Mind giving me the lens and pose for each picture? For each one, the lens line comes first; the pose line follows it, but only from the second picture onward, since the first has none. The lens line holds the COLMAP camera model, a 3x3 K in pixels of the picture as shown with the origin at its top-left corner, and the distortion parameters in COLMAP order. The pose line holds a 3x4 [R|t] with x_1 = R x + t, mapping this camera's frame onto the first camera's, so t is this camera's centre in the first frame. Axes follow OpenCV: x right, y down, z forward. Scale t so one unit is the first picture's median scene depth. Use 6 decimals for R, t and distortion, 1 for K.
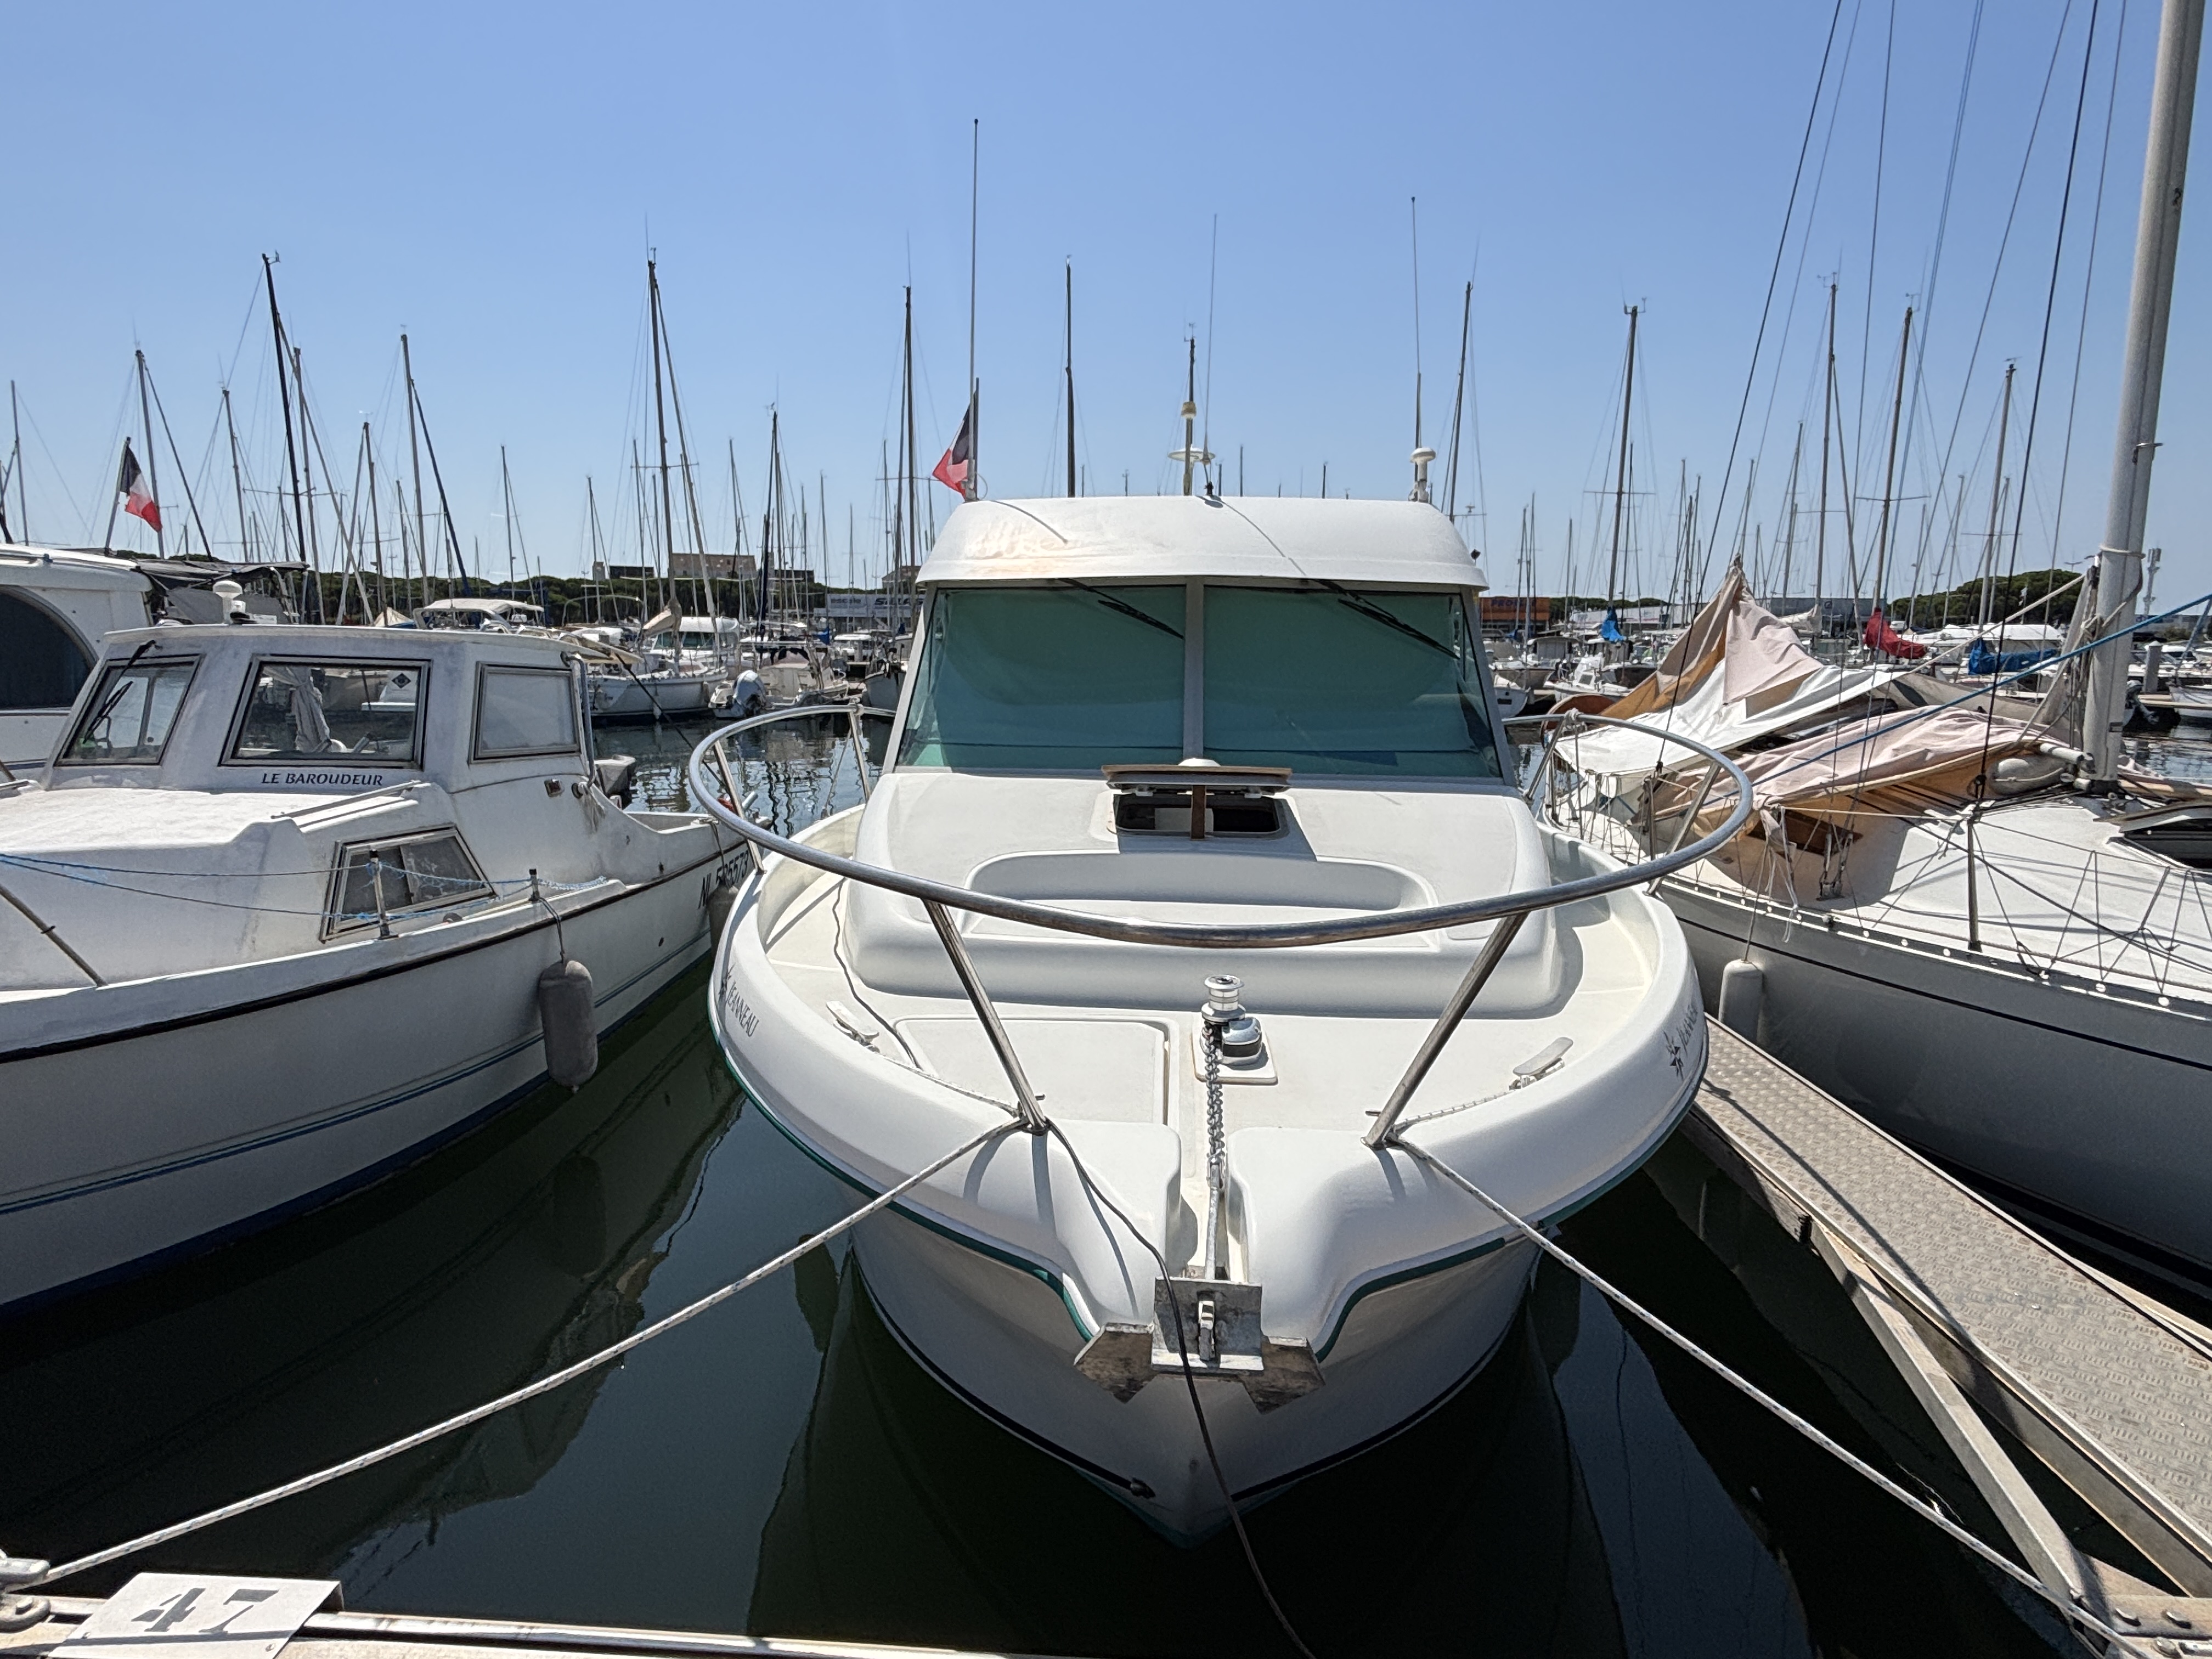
lens RADIAL K [[1225.1, 0, 1107.5], [0, 1225.1, 832.2], [0, 0, 1]] dist [-0.007793, -0.000394]
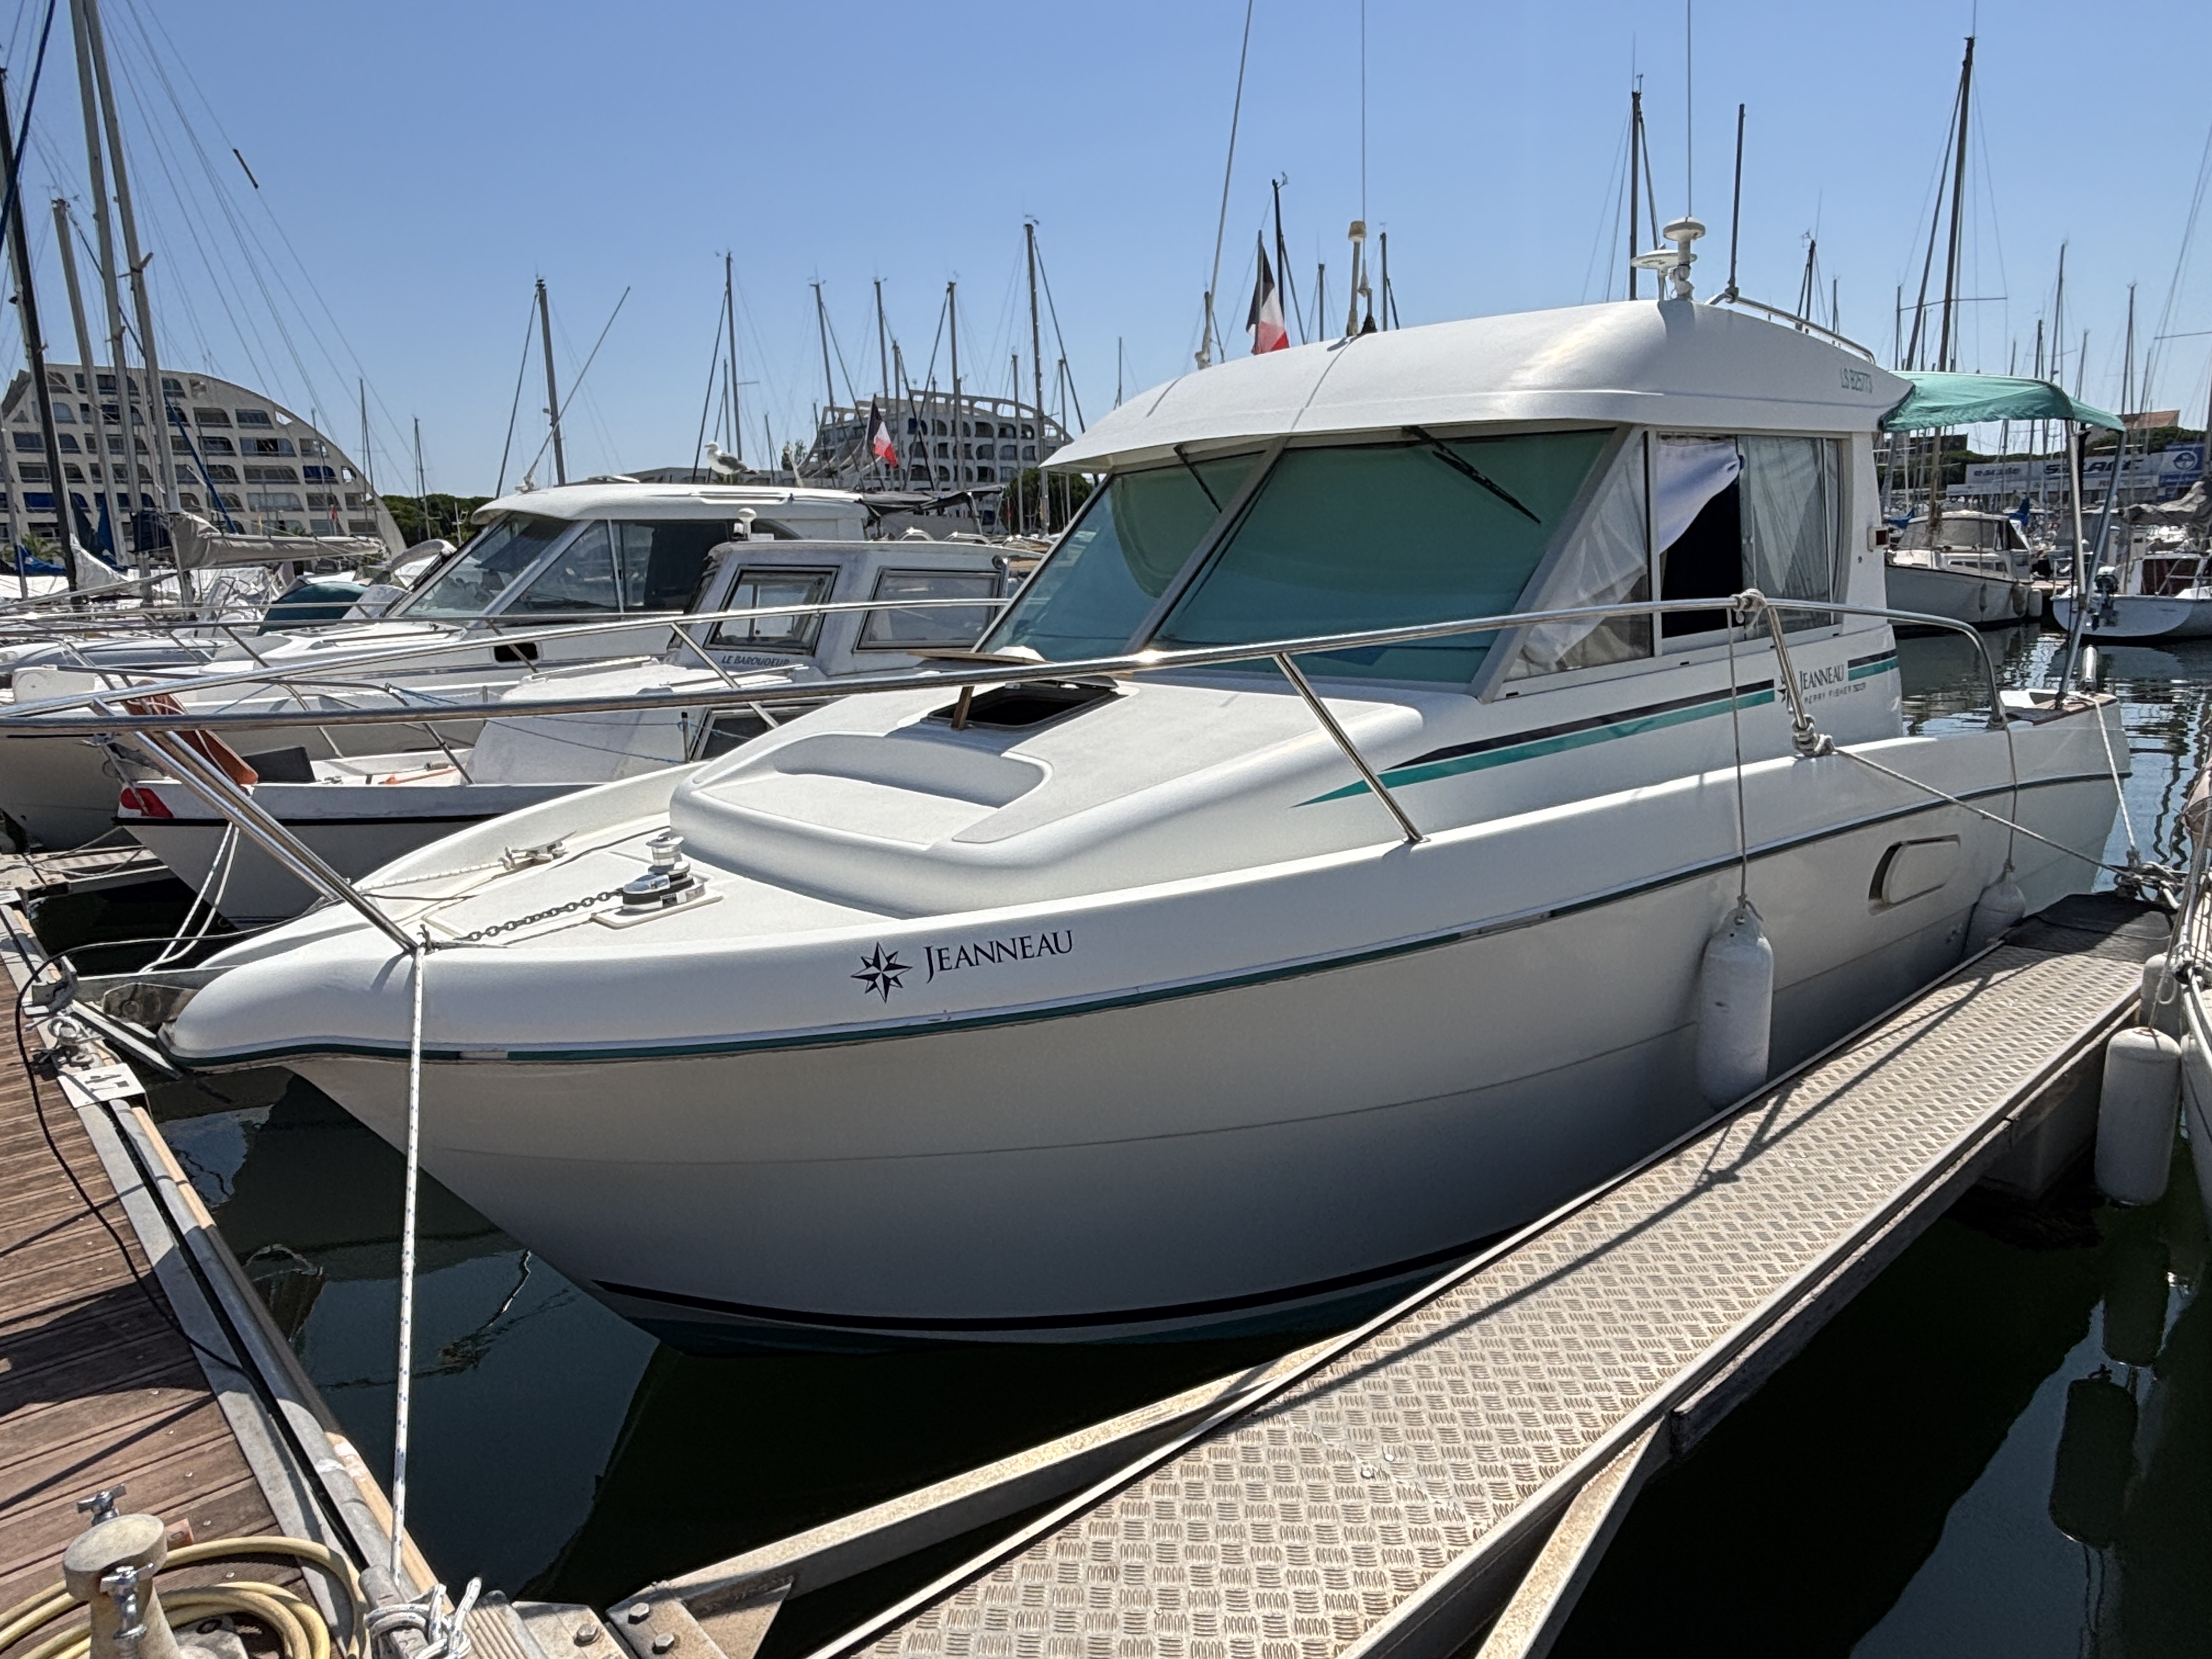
lens RADIAL K [[1411.5, 0, 1098.7], [0, 1411.5, 824.8], [0, 0, 1]] dist [0.002244, -0.002873]
pose [[0.706358, 0.099035, -0.700892, 0.441068], [-0.068591, 0.995081, 0.071477, -0.002391], [0.704523, -0.002413, 0.709677, 0.132076]]
